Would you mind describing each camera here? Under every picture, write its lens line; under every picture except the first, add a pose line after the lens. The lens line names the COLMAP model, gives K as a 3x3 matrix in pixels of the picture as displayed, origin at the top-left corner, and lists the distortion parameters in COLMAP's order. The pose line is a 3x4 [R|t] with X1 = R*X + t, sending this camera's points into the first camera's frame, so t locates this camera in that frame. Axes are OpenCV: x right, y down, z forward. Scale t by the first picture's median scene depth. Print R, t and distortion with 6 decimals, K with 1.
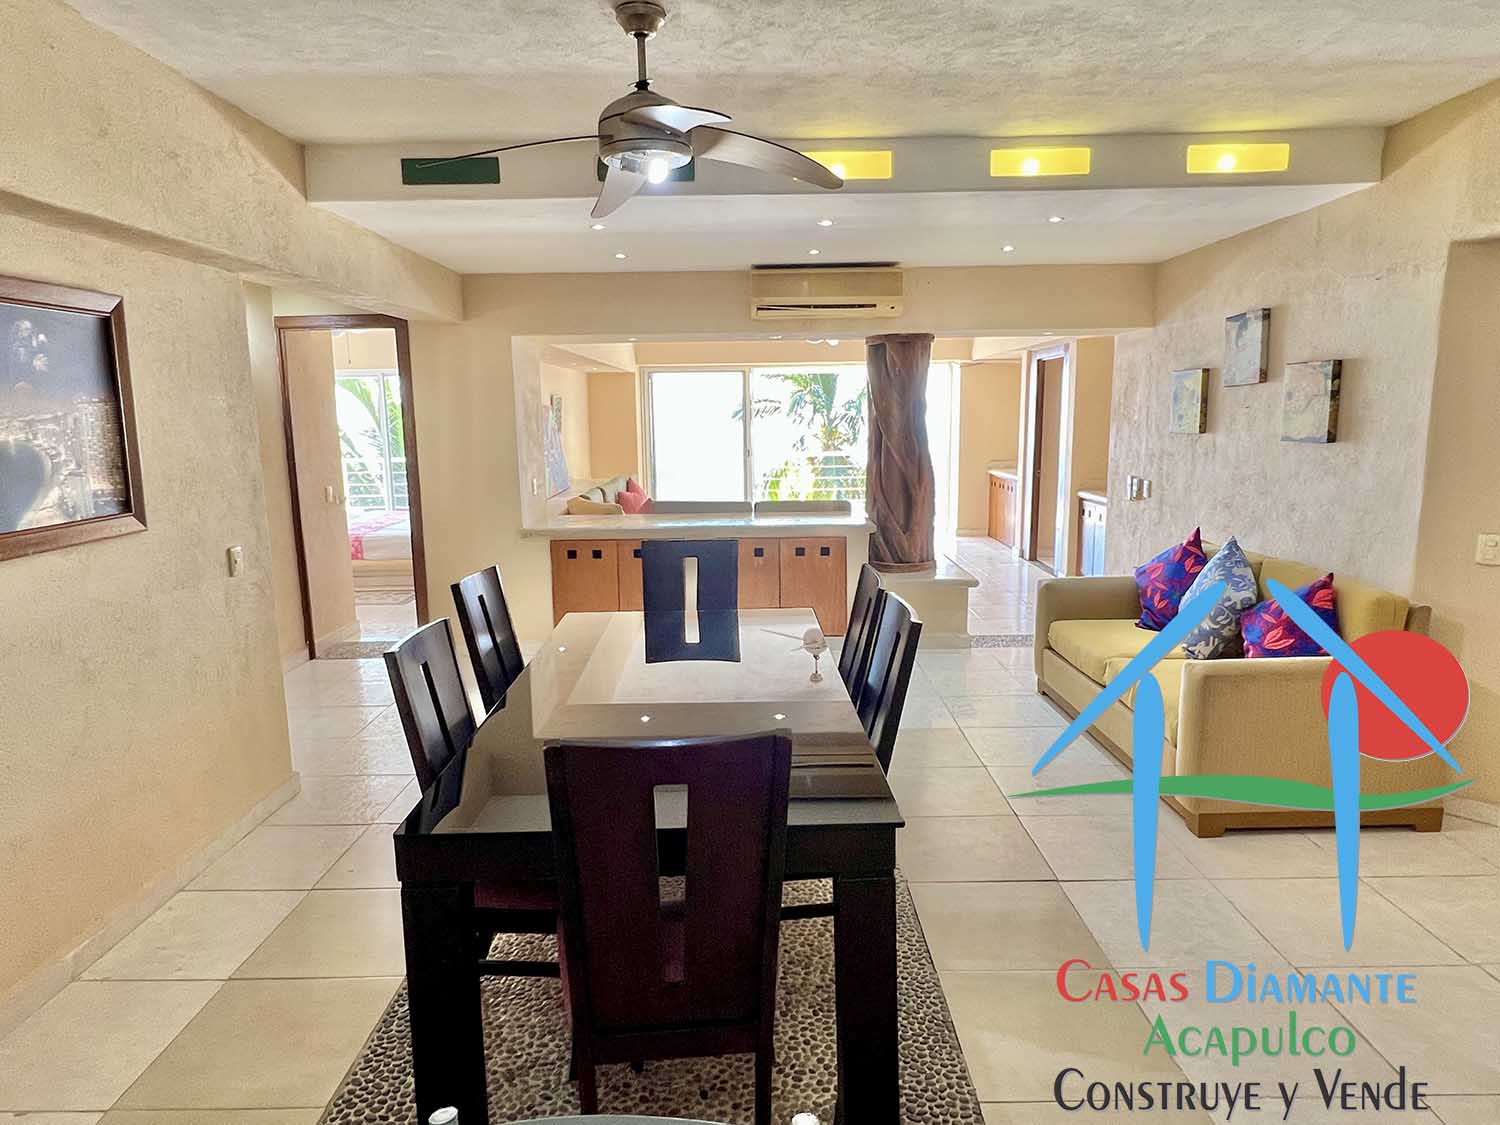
lens RADIAL K [[922.6, 0, 751.5], [0, 922.6, 561.3], [0, 0, 1]] dist [-0.000231, -0.001449]
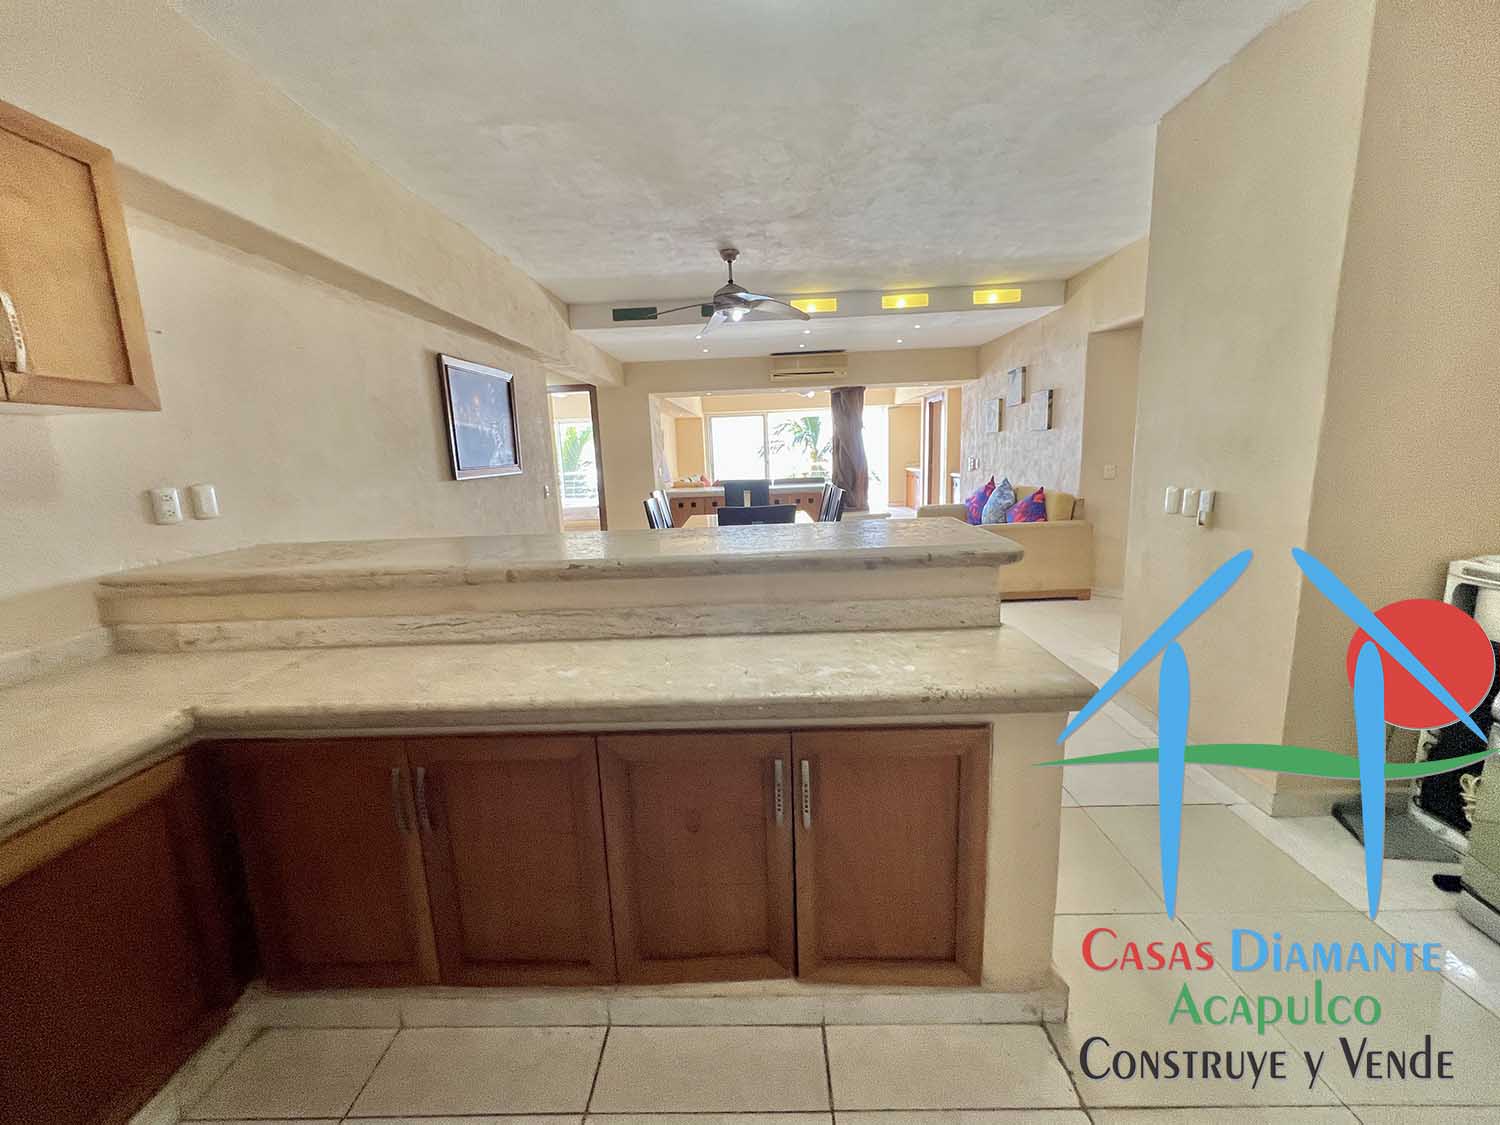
lens RADIAL K [[604.0, 0, 746.1], [0, 604.0, 557.4], [0, 0, 1]] dist [-0.000619, 0.000042]
pose [[0.999247, -0.019587, -0.033501, -0.020695], [0.019995, 0.999729, 0.011893, 0.120313], [0.033259, -0.012554, 0.999368, -0.364509]]
